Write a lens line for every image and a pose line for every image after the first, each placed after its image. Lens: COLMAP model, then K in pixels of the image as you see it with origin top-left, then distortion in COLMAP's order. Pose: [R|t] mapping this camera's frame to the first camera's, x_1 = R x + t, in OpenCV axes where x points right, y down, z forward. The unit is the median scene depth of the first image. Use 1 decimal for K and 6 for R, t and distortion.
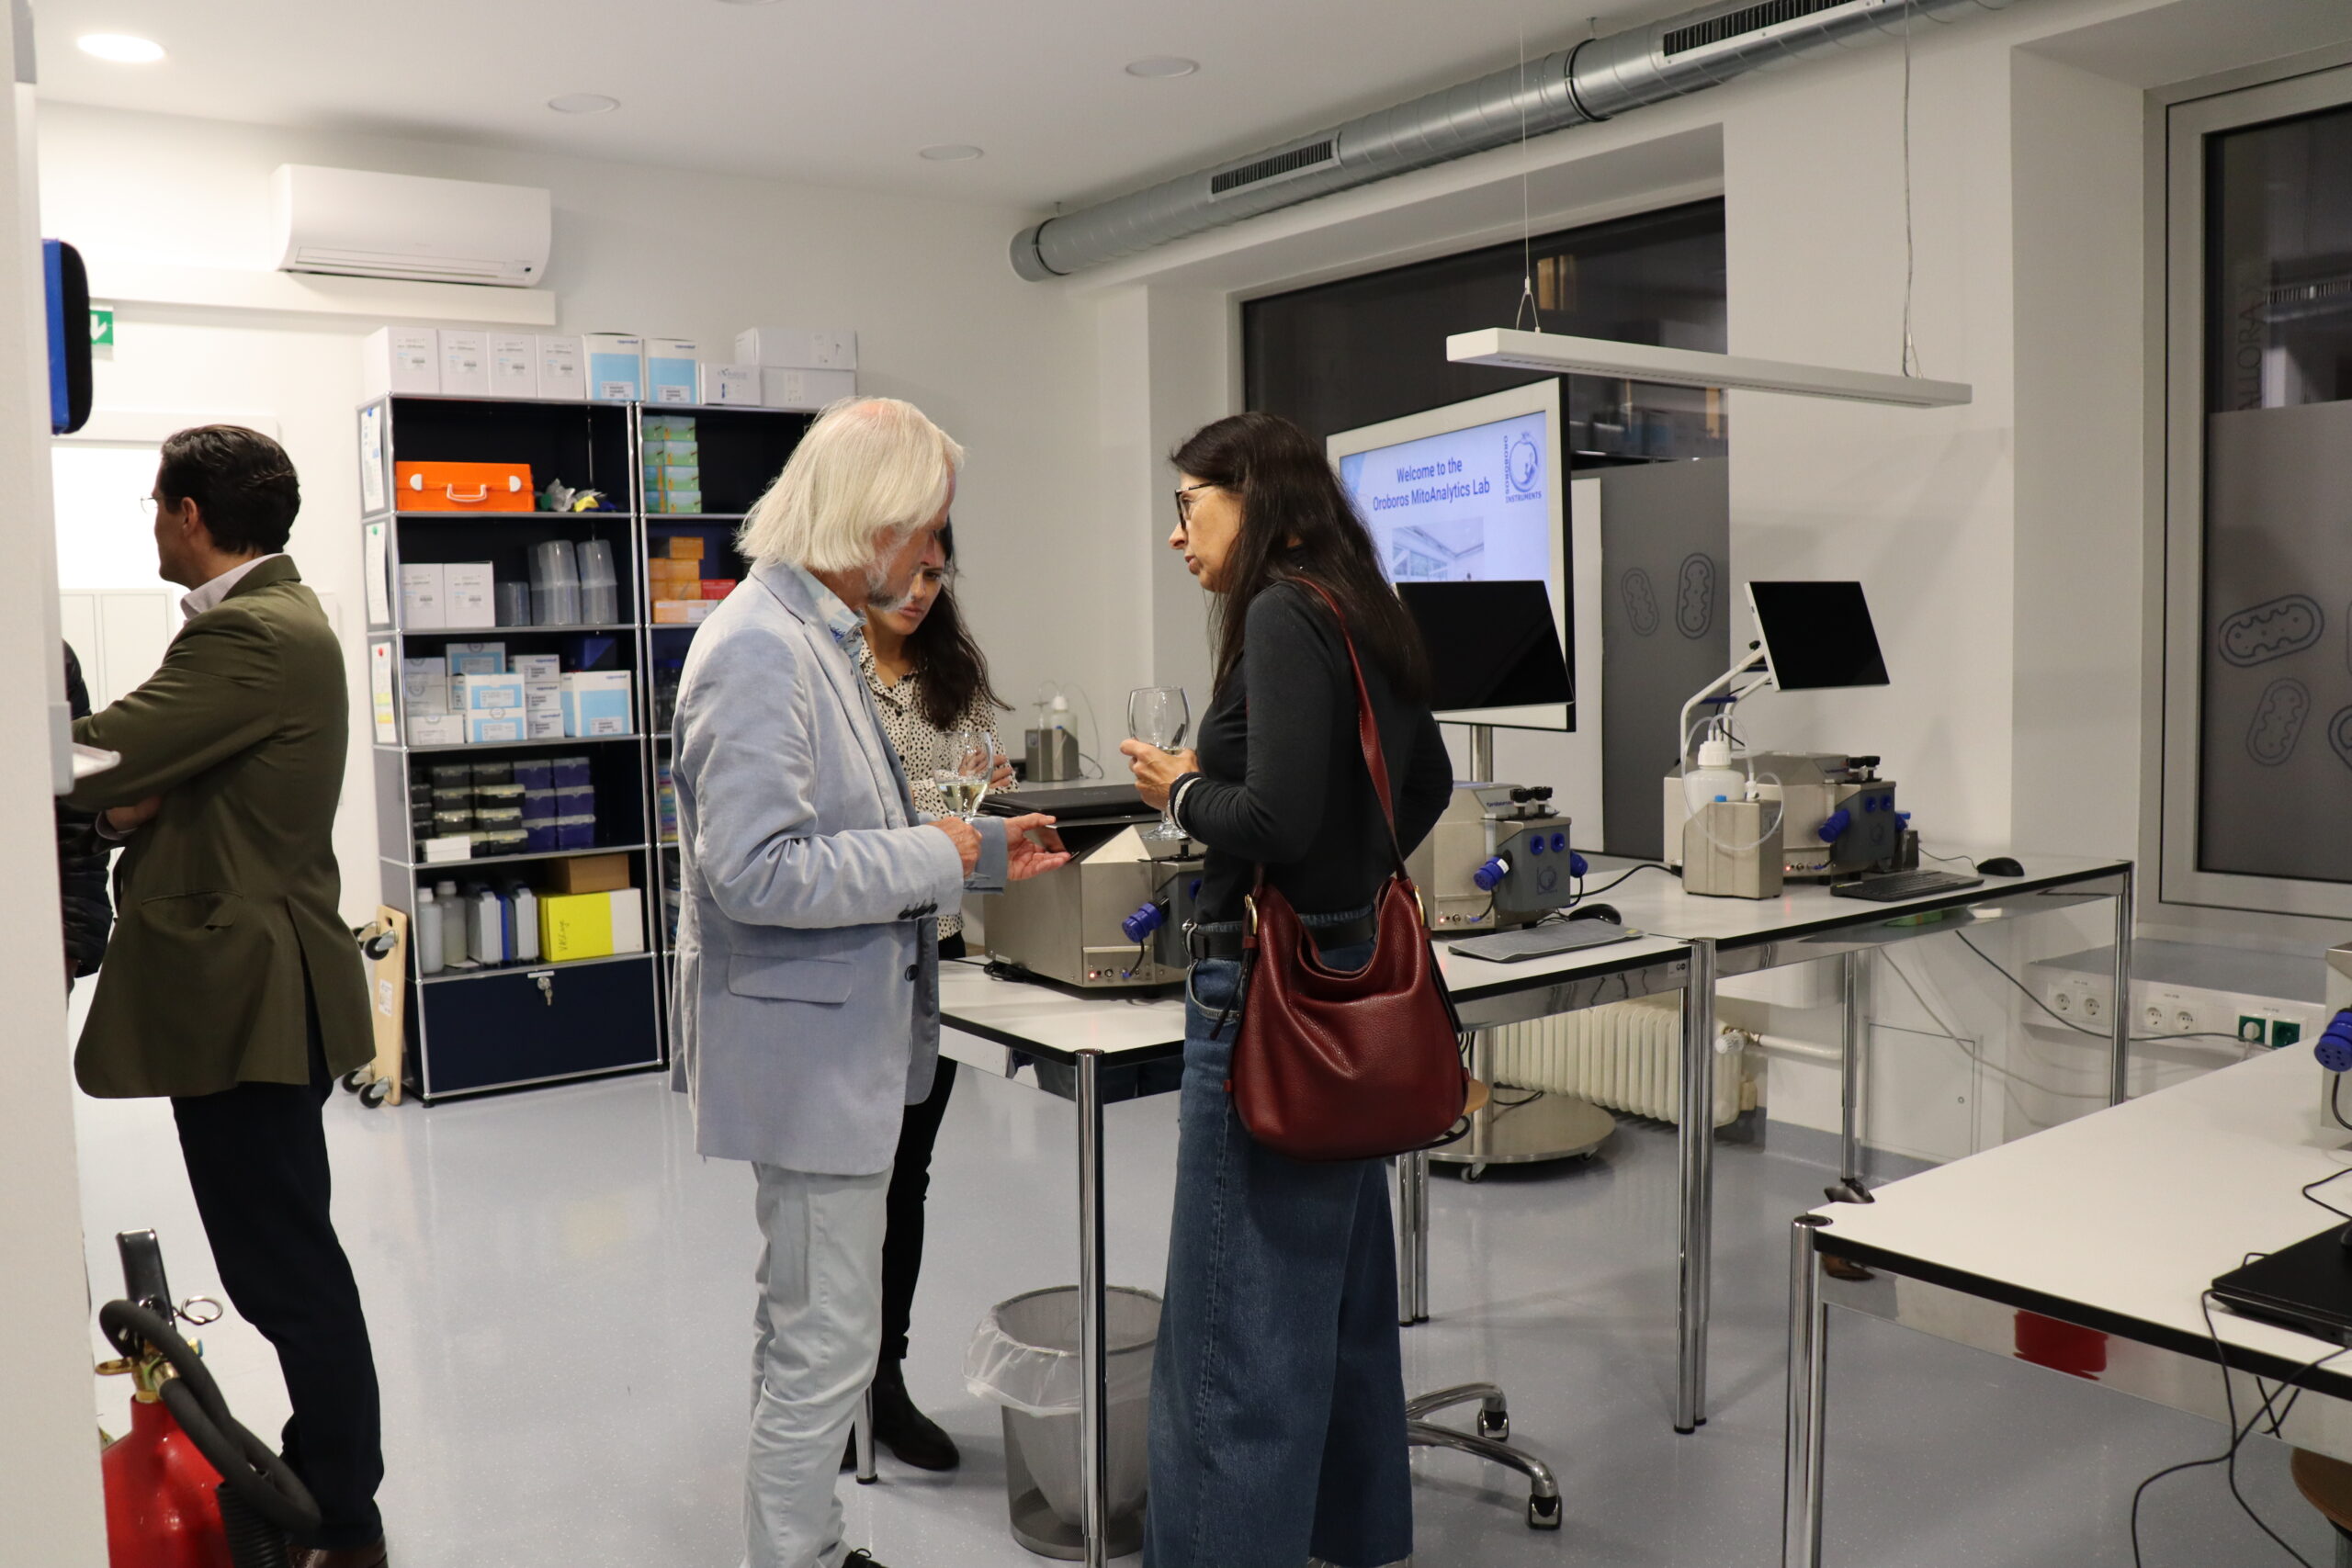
lens RADIAL K [[1968.0, 0, 1160.5], [0, 1968.0, 781.8], [0, 0, 1]] dist [-0.155541, 0.115022]
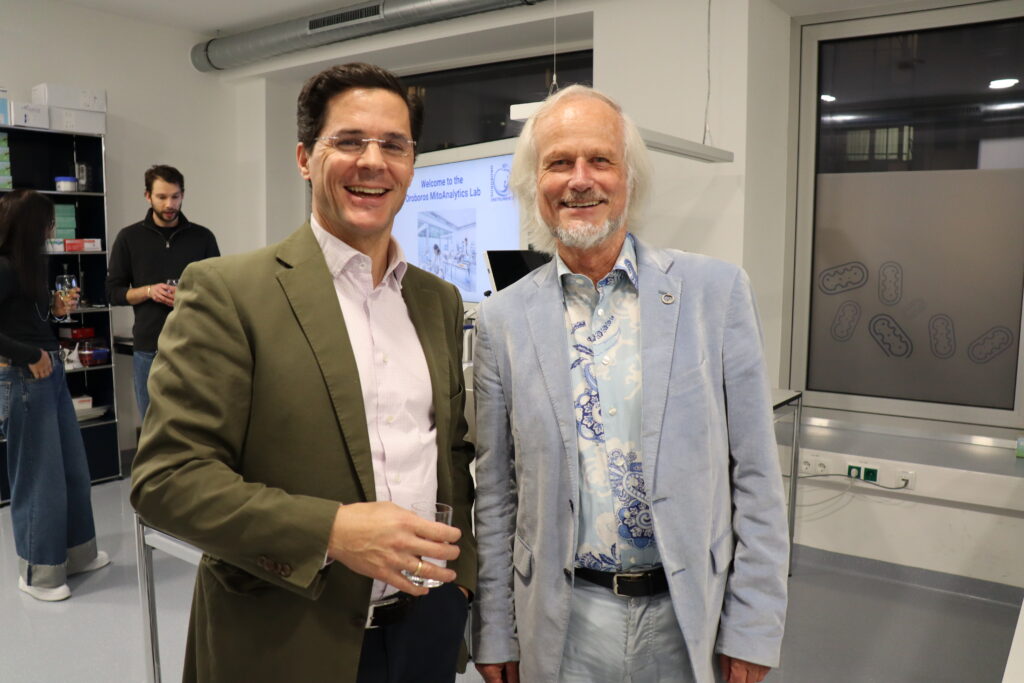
lens RADIAL K [[856.9, 0, 511.7], [0, 856.9, 351.4], [0, 0, 1]] dist [-0.155541, 0.115022]
pose [[0.947287, -0.008370, 0.320277, -0.053876], [-0.004339, 0.999232, 0.038946, -0.025546], [-0.320357, -0.038282, 0.946523, 0.175506]]
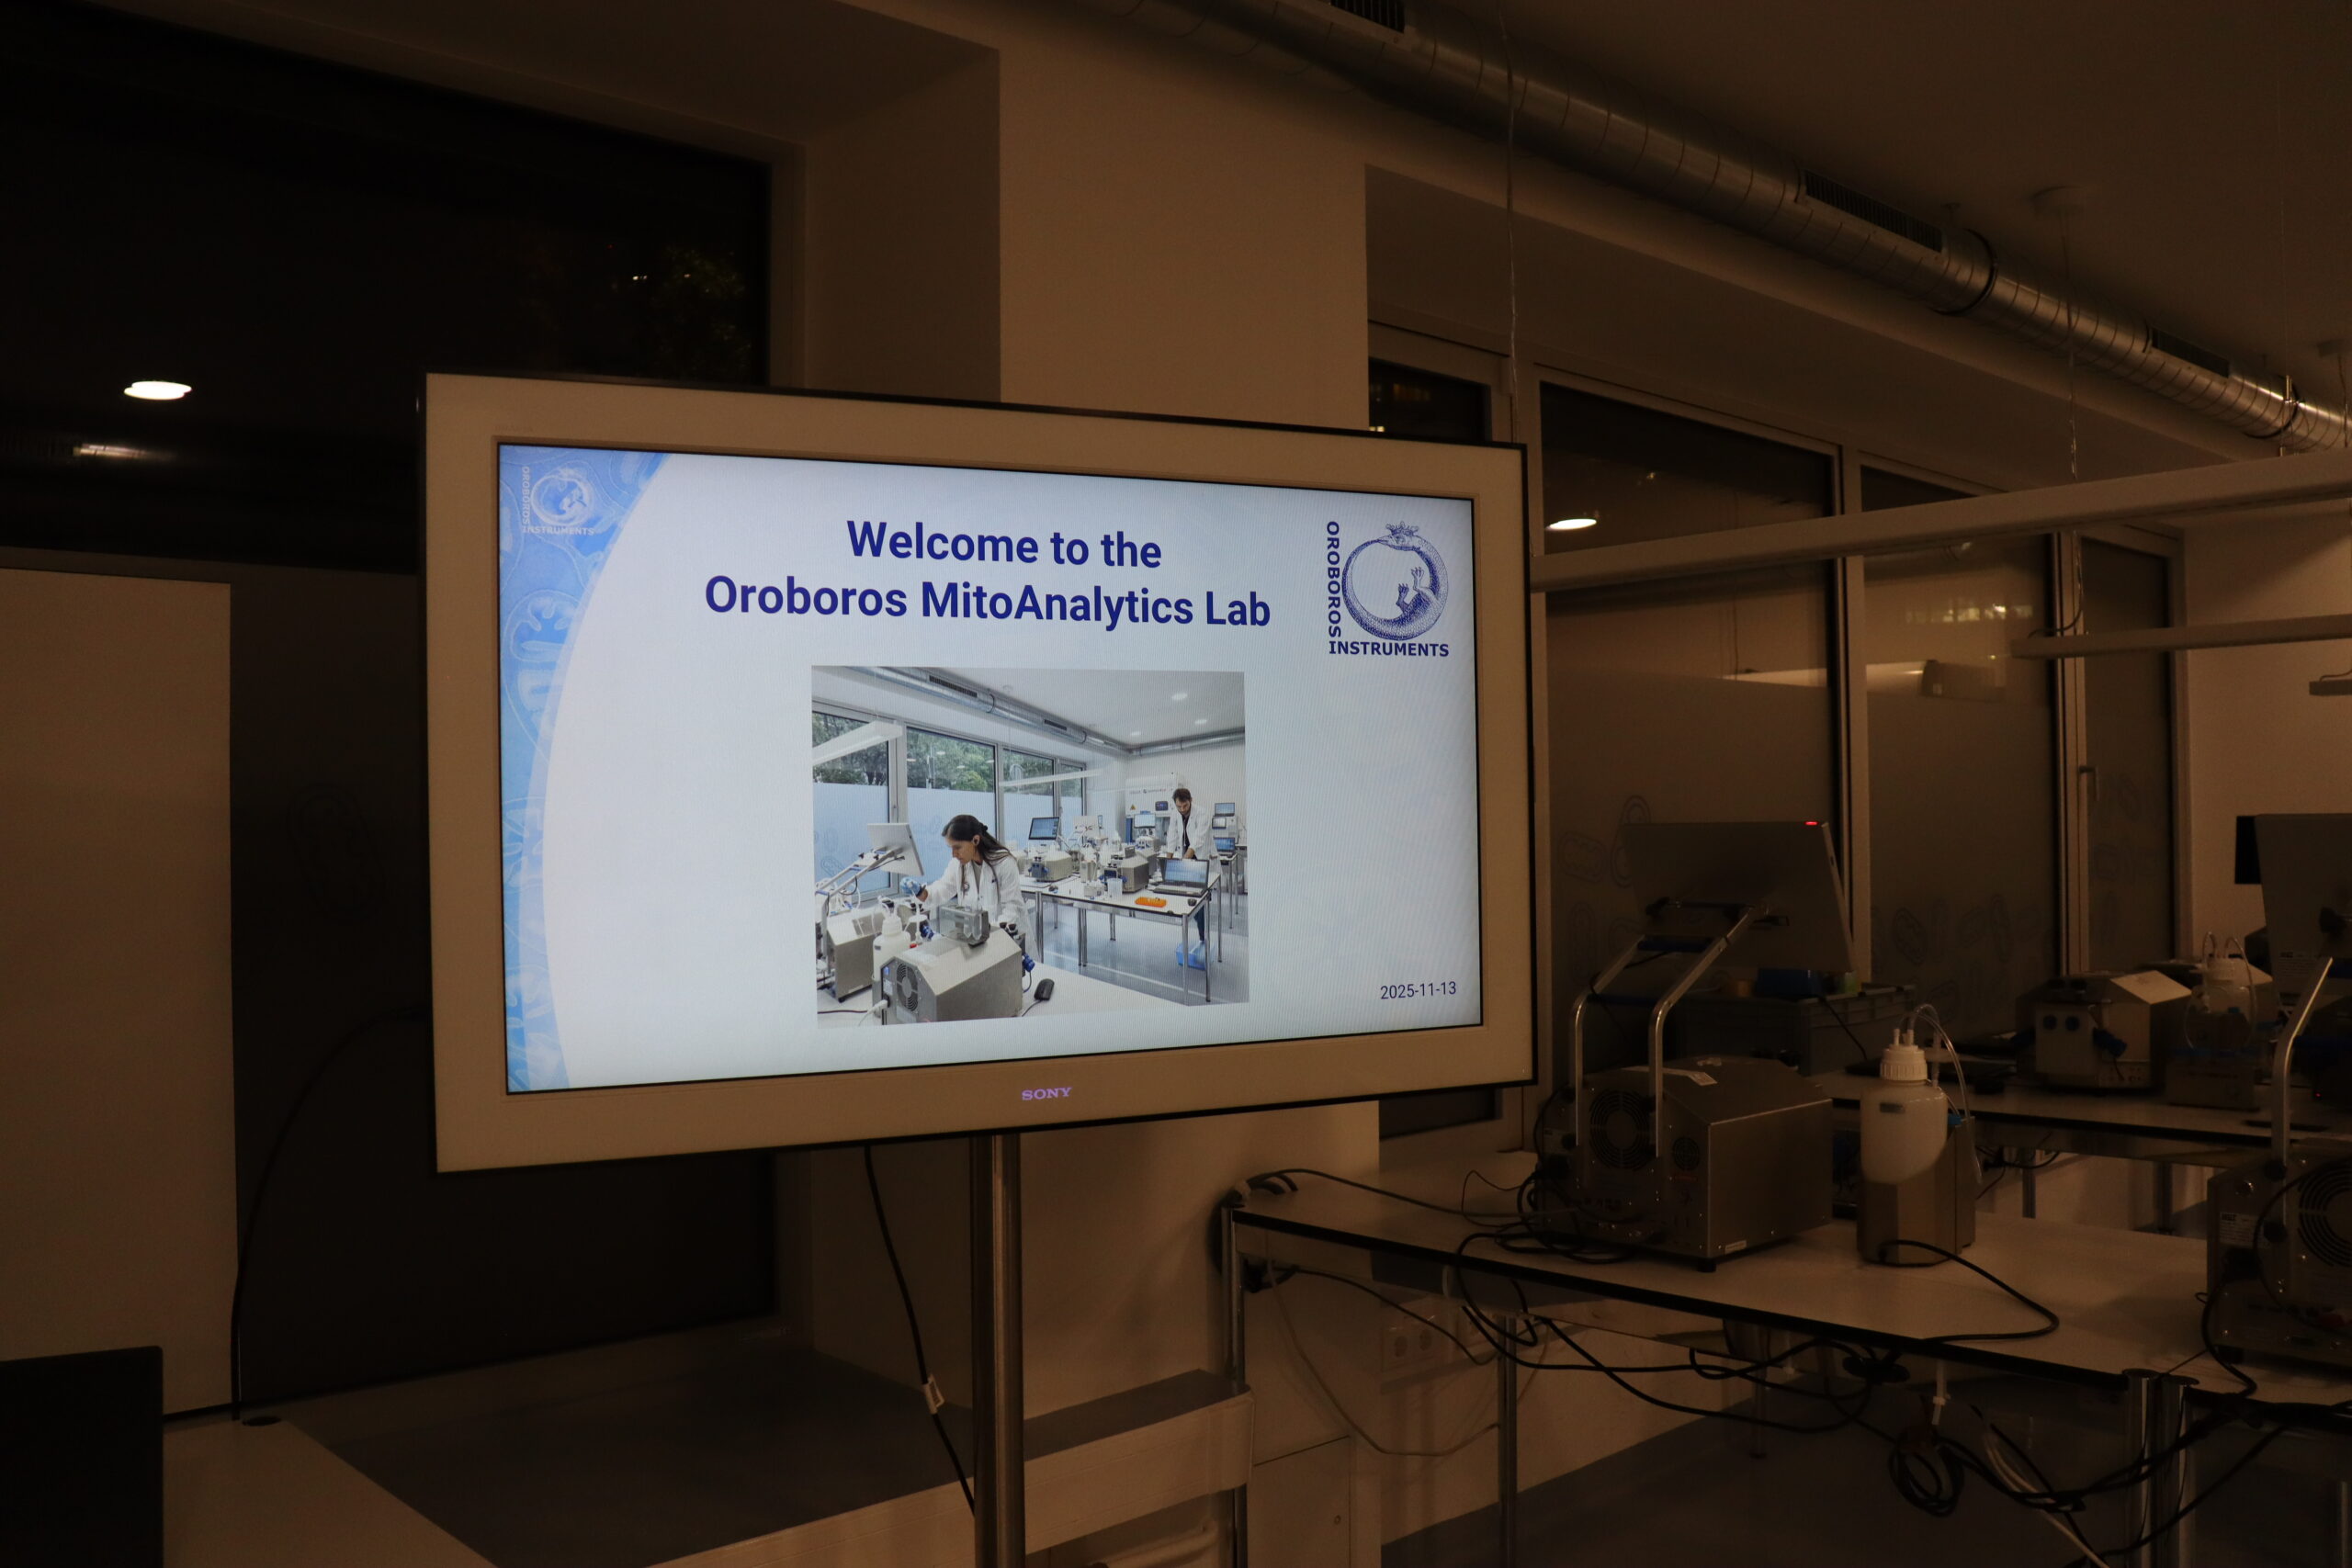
lens RADIAL K [[1968.0, 0, 1185.0], [0, 1968.0, 800.0], [0, 0, 1]] dist [-0.155541, 0.115022]
pose [[-0.117383, 0.034611, 0.992483, -0.257188], [0.092129, 0.995462, -0.023819, -0.078497], [-0.988804, 0.088640, -0.120039, 0.891335]]
